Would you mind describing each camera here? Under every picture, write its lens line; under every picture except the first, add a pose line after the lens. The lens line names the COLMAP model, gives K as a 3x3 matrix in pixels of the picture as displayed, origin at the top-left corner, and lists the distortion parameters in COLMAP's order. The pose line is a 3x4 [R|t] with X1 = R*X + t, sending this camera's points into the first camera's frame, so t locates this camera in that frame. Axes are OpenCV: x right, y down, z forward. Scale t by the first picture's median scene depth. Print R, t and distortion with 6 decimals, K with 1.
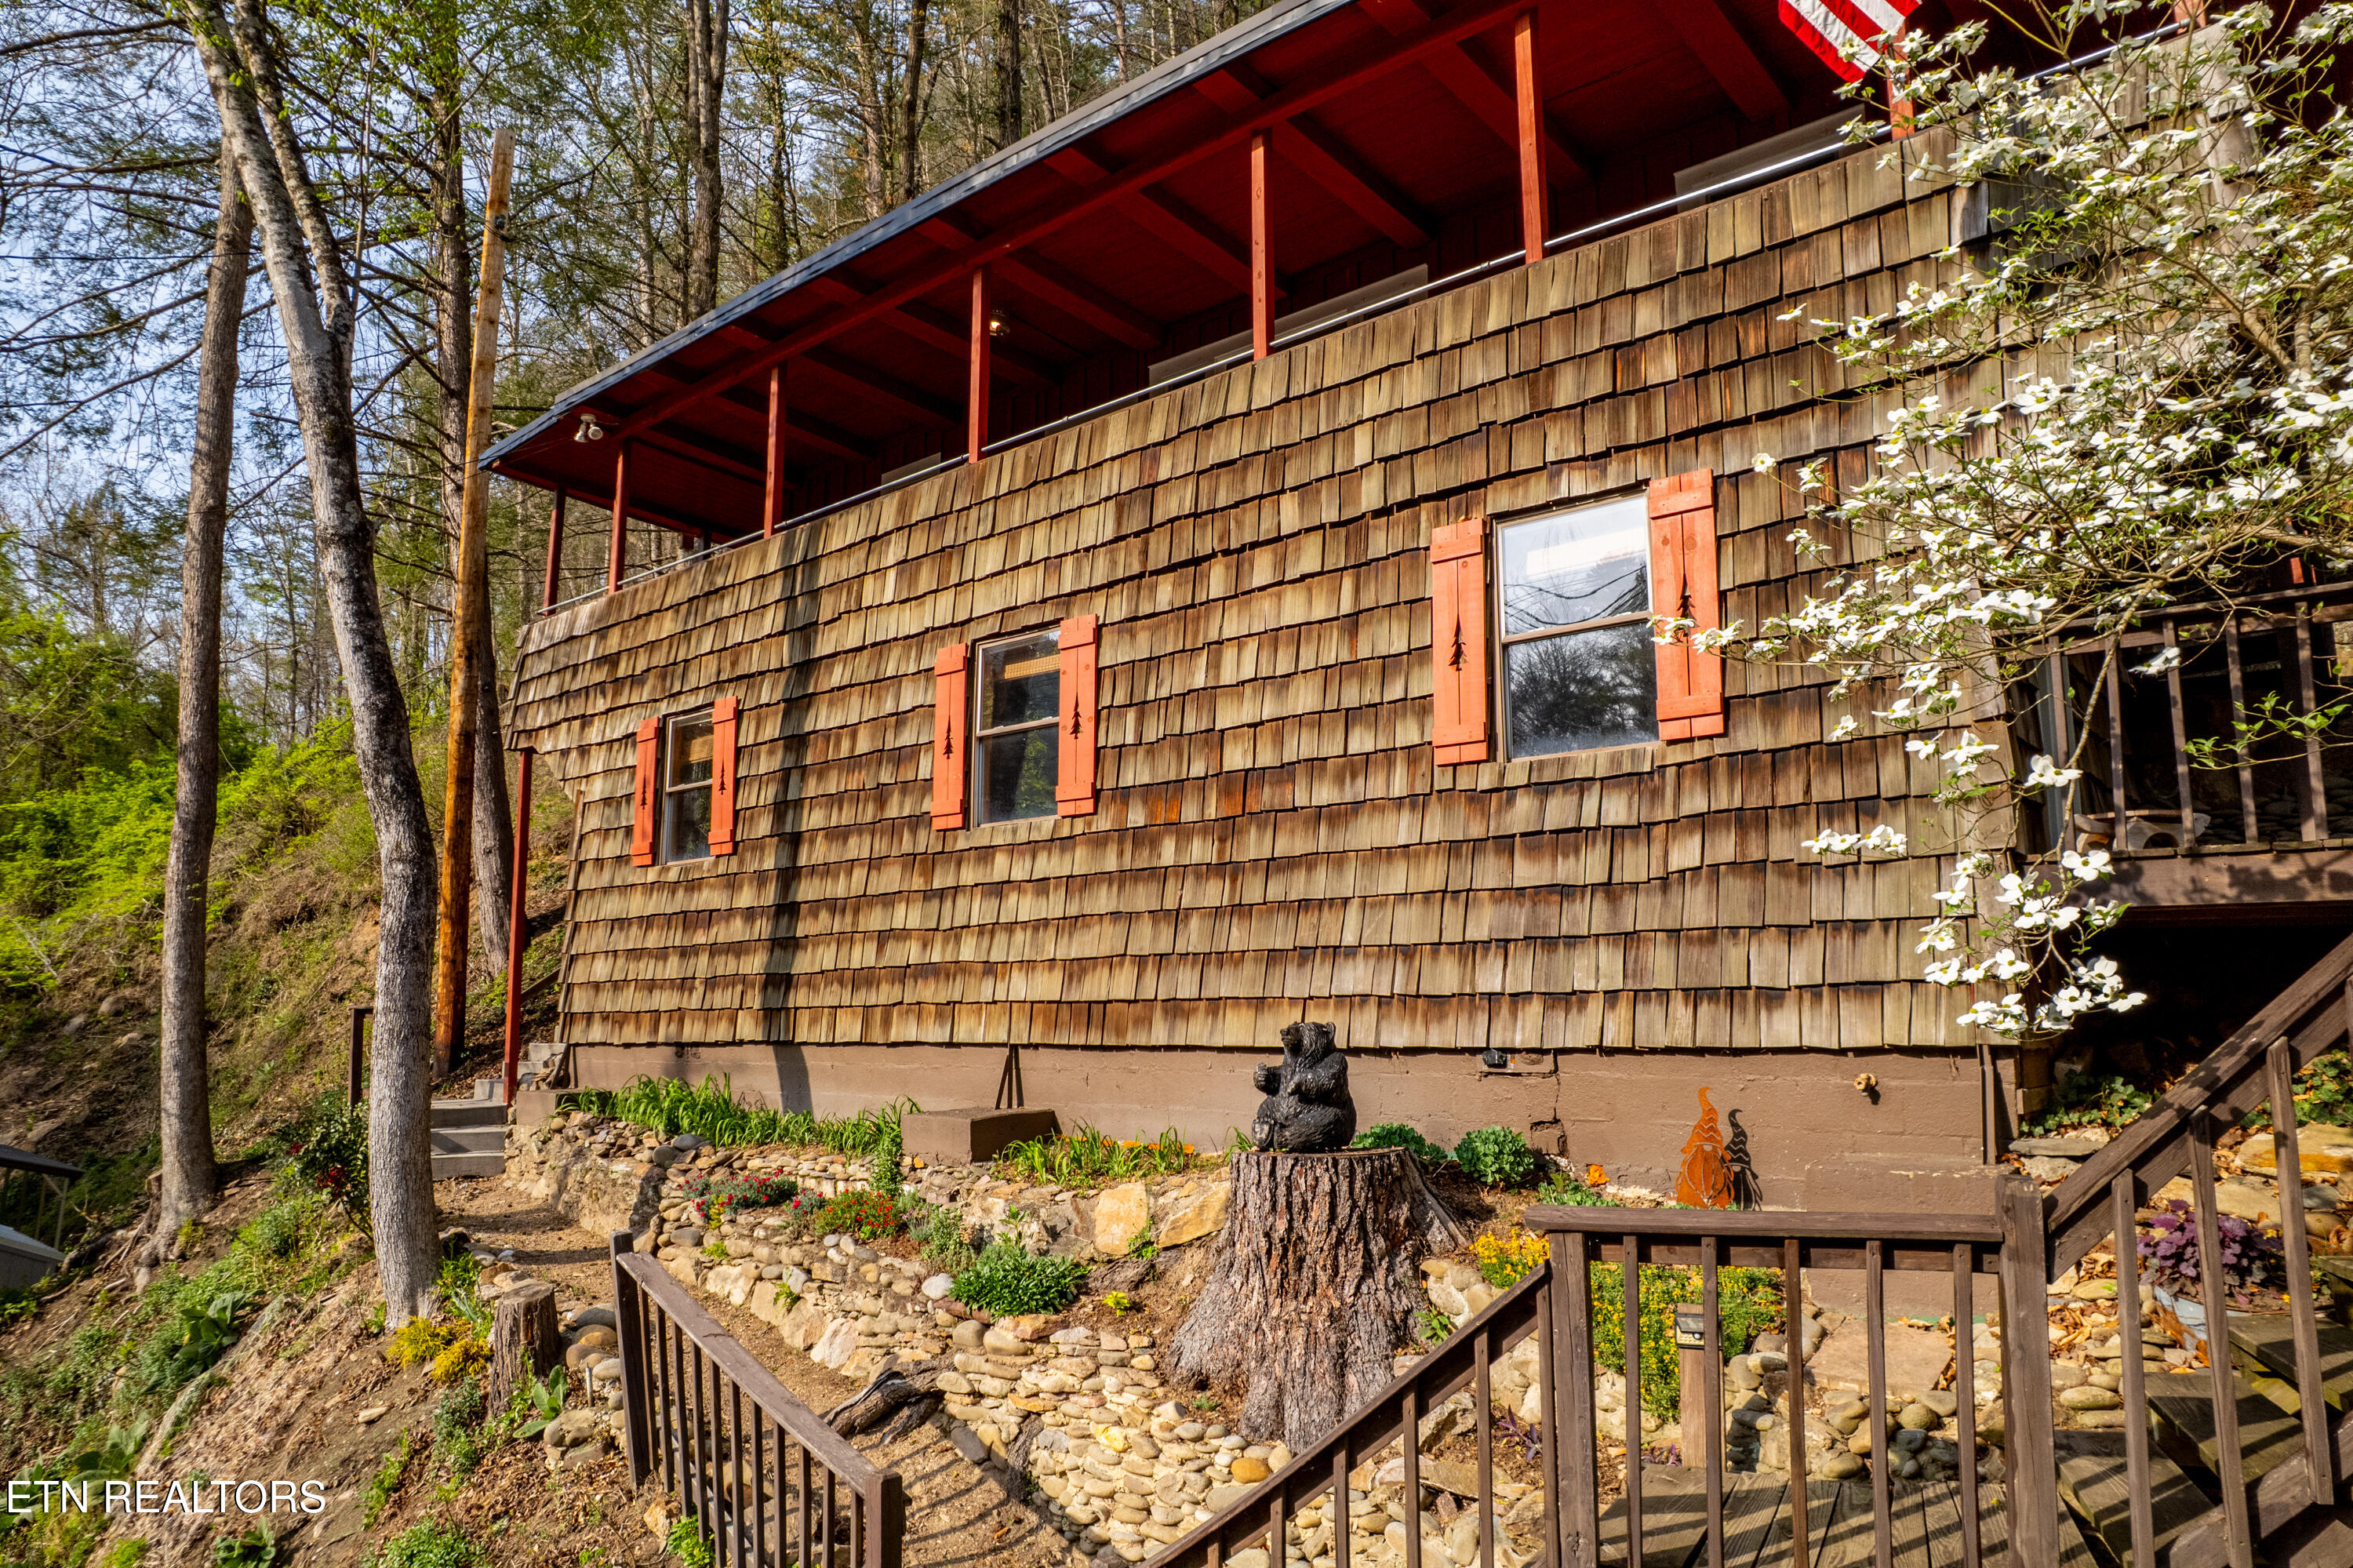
lens RADIAL K [[1519.0, 0, 1184.9], [0, 1519.0, 788.9], [0, 0, 1]] dist [-0.066512, 0.050892]
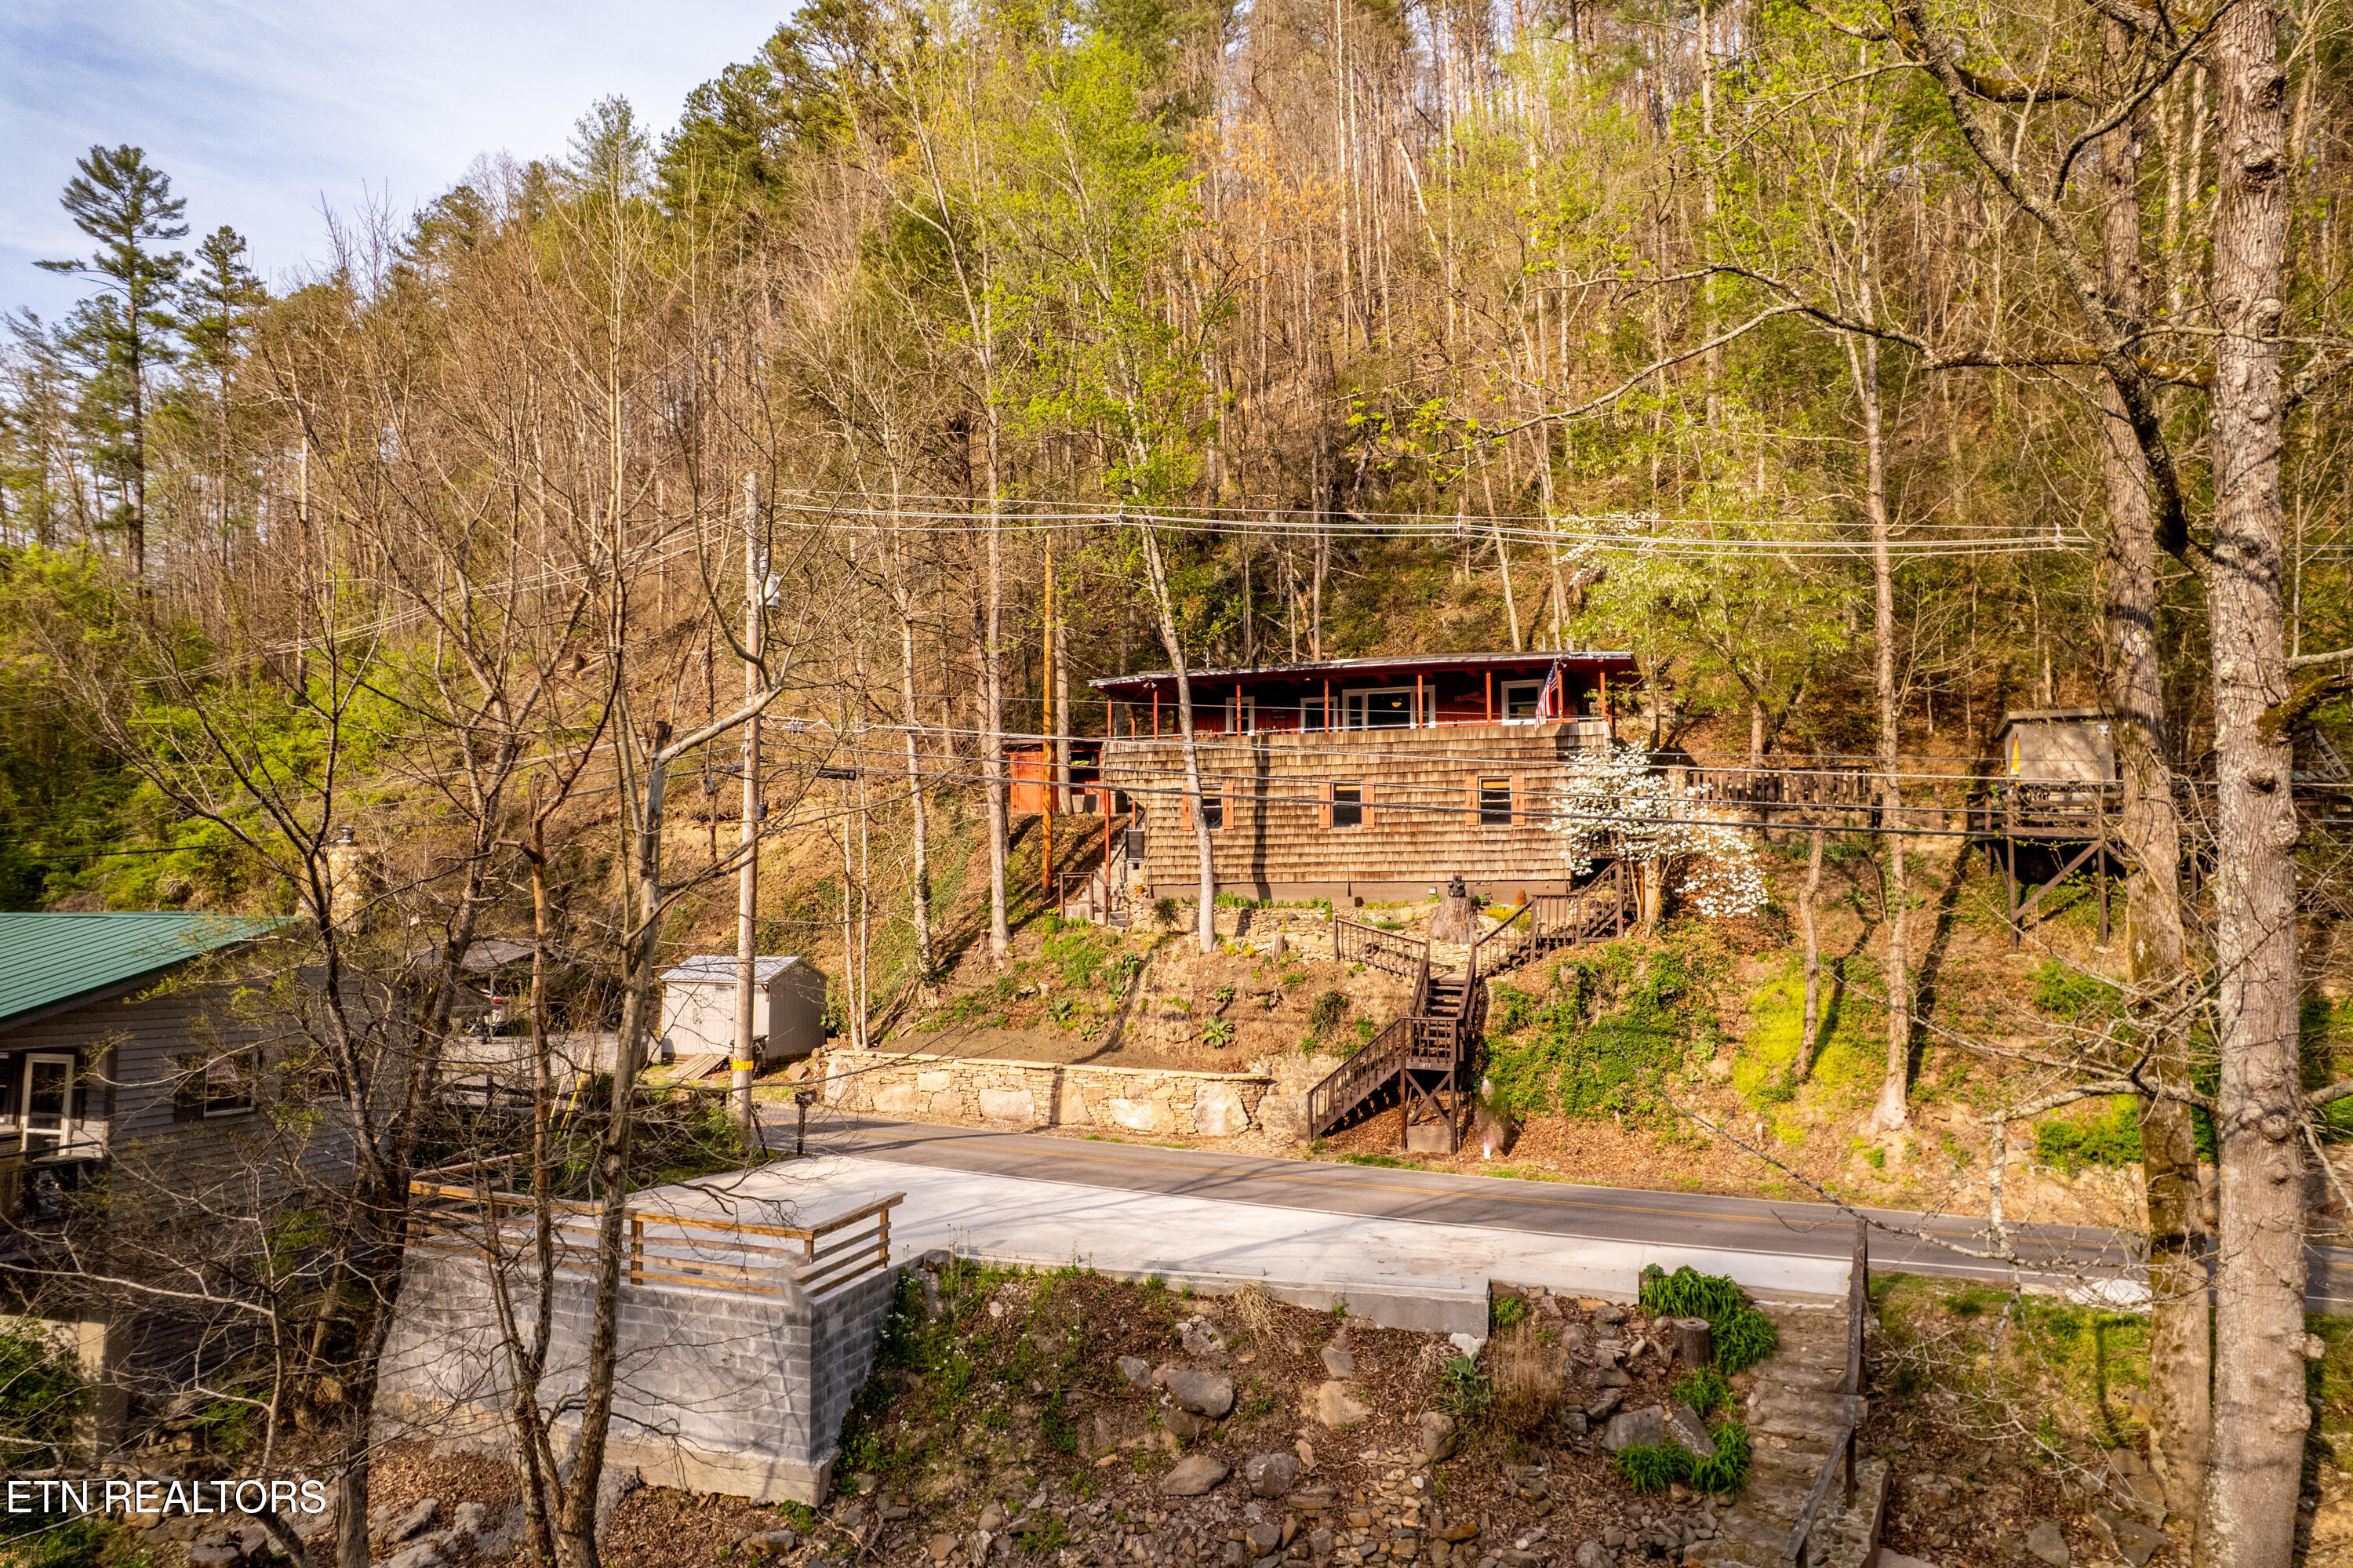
lens RADIAL K [[1519.0, 0, 1163.9], [0, 1519.0, 799.2], [0, 0, 1]] dist [-0.066512, 0.050892]
pose [[0.941581, 0.018152, 0.336297, -1.993825], [-0.049774, 0.995081, 0.085651, -0.389564], [-0.333088, -0.097387, 0.937853, -2.728692]]
